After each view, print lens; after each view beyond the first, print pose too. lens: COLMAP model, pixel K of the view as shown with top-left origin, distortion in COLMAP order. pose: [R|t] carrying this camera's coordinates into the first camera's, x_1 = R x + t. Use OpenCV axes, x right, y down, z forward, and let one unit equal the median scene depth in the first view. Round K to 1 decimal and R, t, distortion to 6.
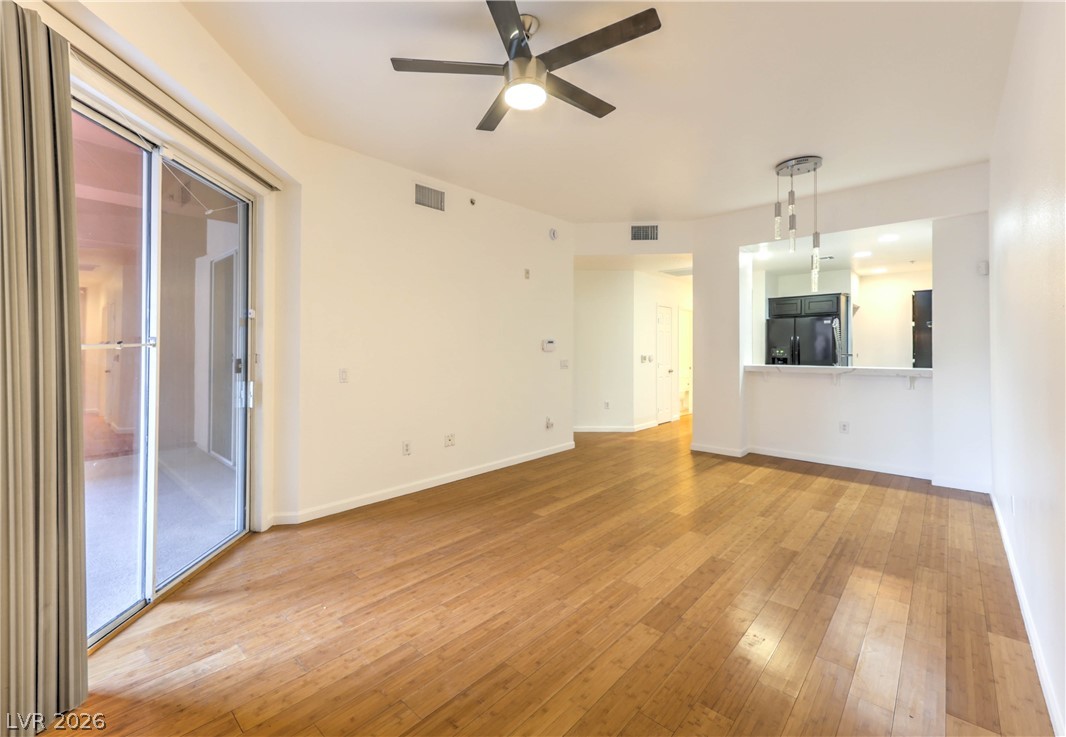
lens RADIAL K [[448.9, 0, 522.1], [0, 448.9, 344.6], [0, 0, 1]] dist [0.017477, 0.000346]
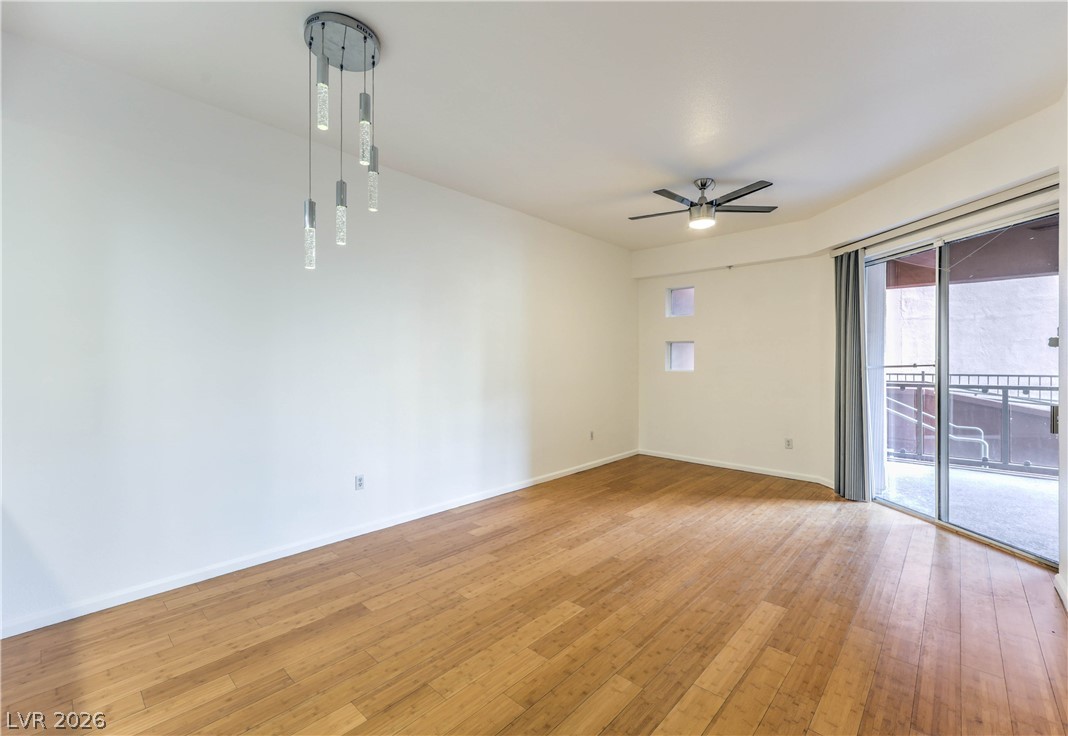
lens RADIAL K [[462.3, 0, 531.1], [0, 462.3, 360.7], [0, 0, 1]] dist [0.012085, 0.000029]
pose [[-0.999964, -0.002081, -0.008207, 0.370433], [-0.002021, 0.999971, -0.007302, 0.000381], [0.008222, -0.007285, -0.999940, 1.518401]]
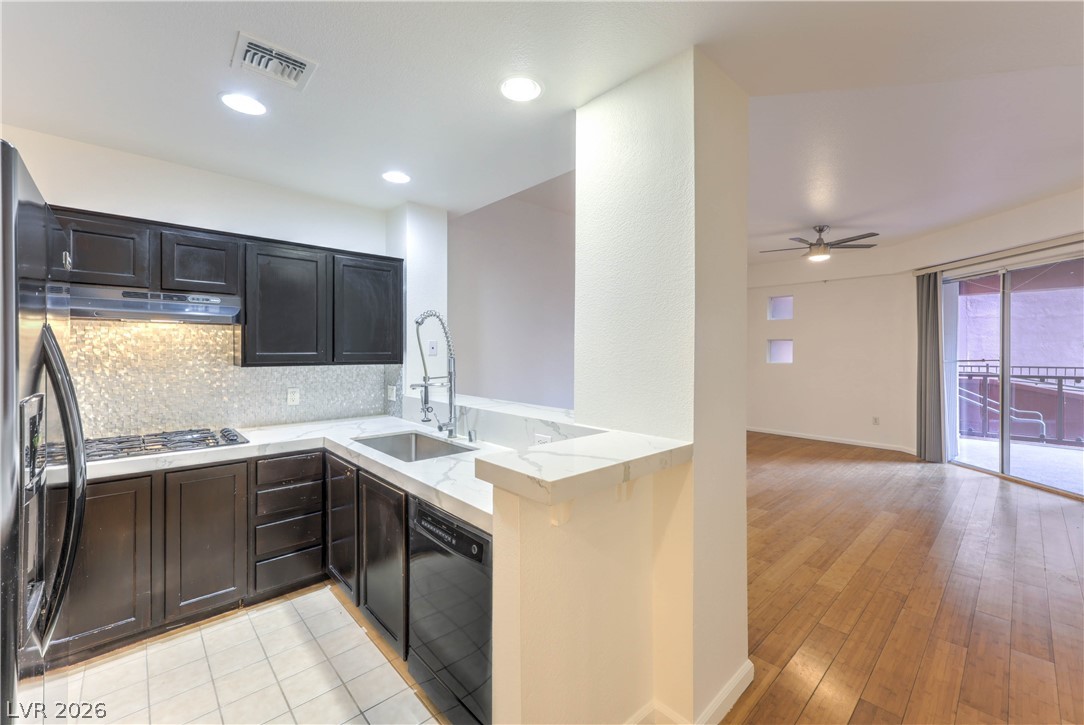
lens RADIAL K [[448.6, 0, 544.0], [0, 448.6, 351.9], [0, 0, 1]] dist [0.006937, -0.000151]
pose [[-0.997842, -0.002889, 0.065601, 0.720191], [-0.003204, 0.999984, -0.004705, -0.012749], [-0.065586, -0.004905, -0.997835, 1.910033]]
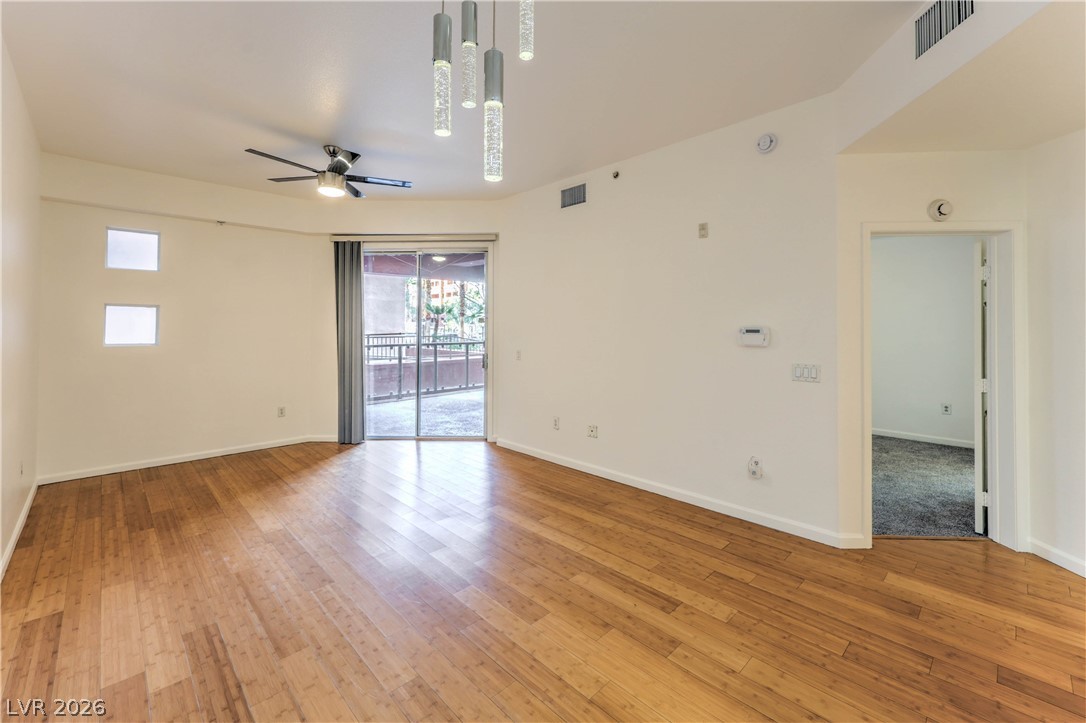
lens RADIAL K [[449.4, 0, 539.1], [0, 449.4, 319.3], [0, 0, 1]] dist [0.006937, -0.000151]
pose [[-0.047003, -0.012565, -0.998816, 0.901573], [0.006647, 0.999895, -0.012892, -0.021007], [0.998873, -0.007246, -0.046914, 1.011603]]
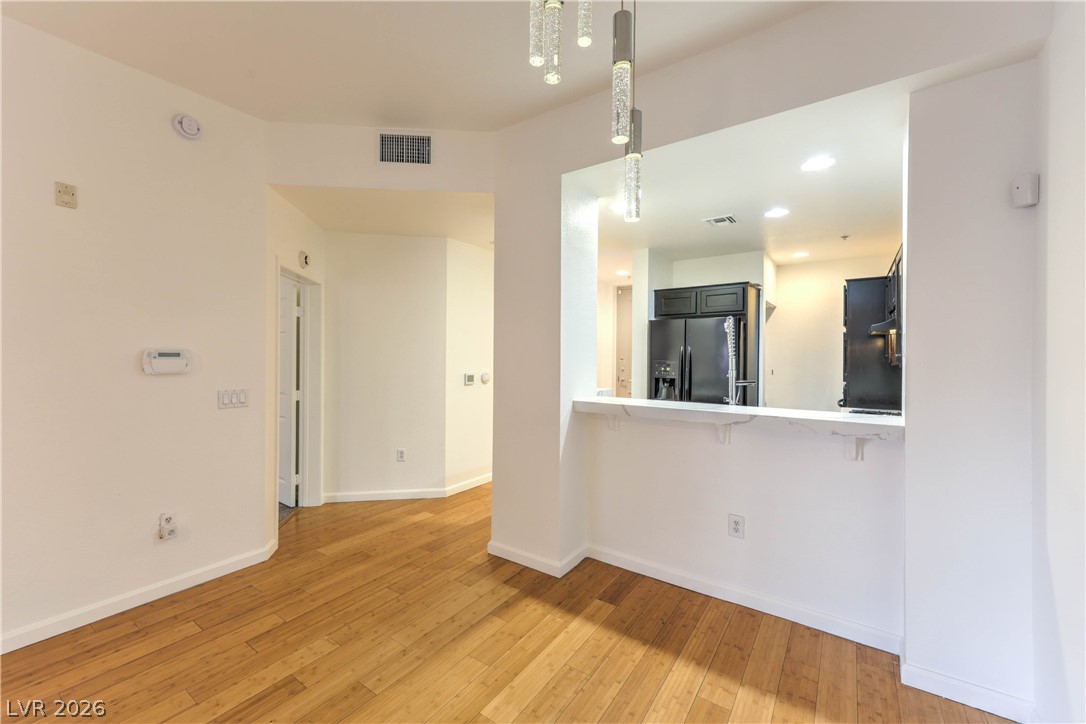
lens RADIAL K [[449.4, 0, 540.6], [0, 449.4, 358.7], [0, 0, 1]] dist [0.006937, -0.000151]
pose [[0.988964, 0.004811, 0.148075, 0.508944], [-0.007215, 0.999851, 0.015704, -0.016148], [-0.147977, -0.016599, 0.988851, 0.651331]]
